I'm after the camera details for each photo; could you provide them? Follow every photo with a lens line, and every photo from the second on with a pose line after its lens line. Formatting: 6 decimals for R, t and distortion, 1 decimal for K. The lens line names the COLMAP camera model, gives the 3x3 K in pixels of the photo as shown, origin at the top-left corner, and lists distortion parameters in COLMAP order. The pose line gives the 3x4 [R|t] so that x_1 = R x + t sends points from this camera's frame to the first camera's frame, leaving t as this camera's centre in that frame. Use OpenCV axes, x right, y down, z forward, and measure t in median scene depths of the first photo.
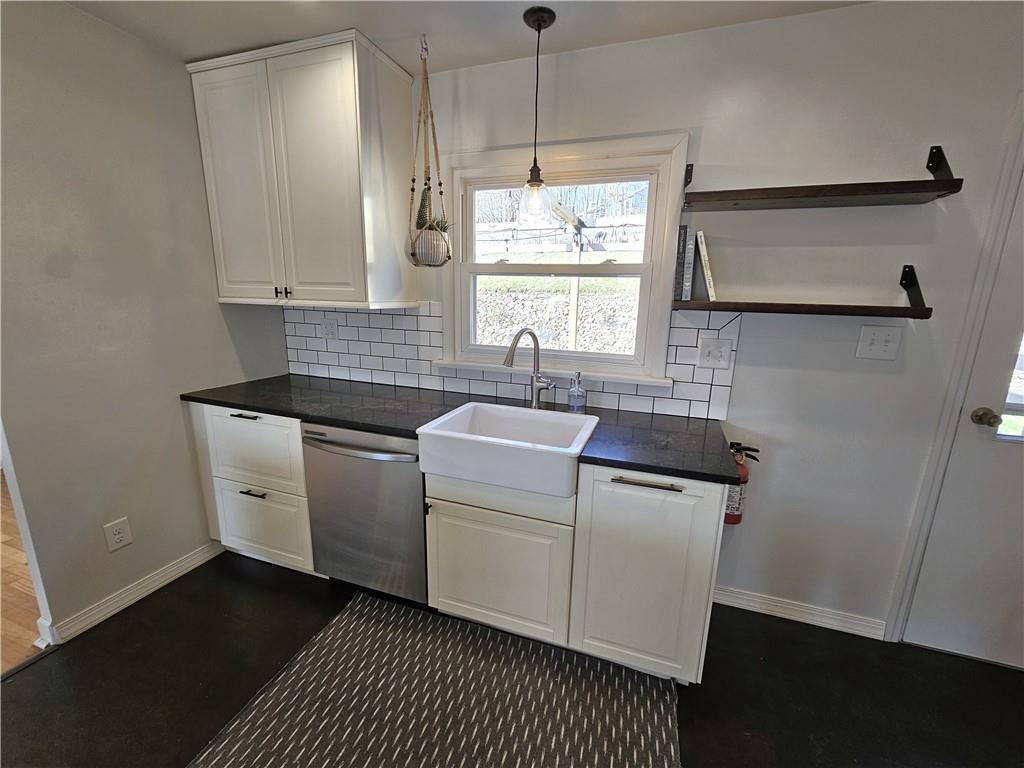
lens RADIAL K [[405.7, 0, 512.0], [0, 405.7, 384.0], [0, 0, 1]] dist [0.001032, 0.000094]
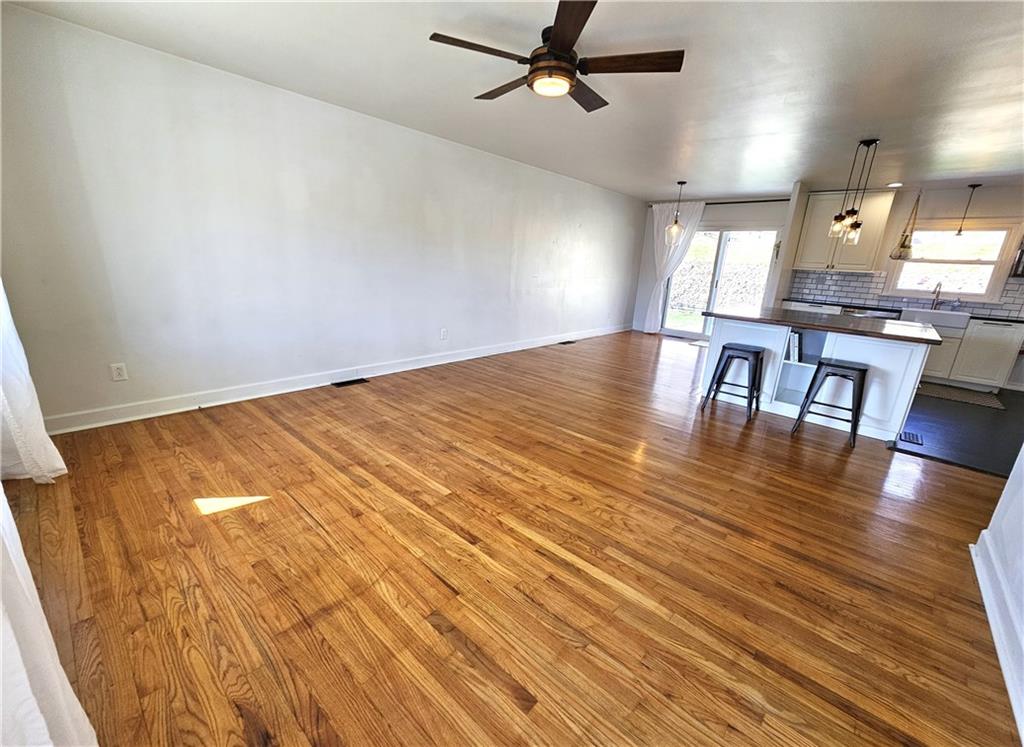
lens RADIAL K [[407.6, 0, 512.0], [0, 407.6, 373.5], [0, 0, 1]] dist [-0.000268, -0.000003]
pose [[0.919763, 0.128487, -0.370847, -1.631980], [-0.110287, 0.991434, 0.069971, 0.657180], [0.376661, -0.023457, 0.926054, -2.919492]]
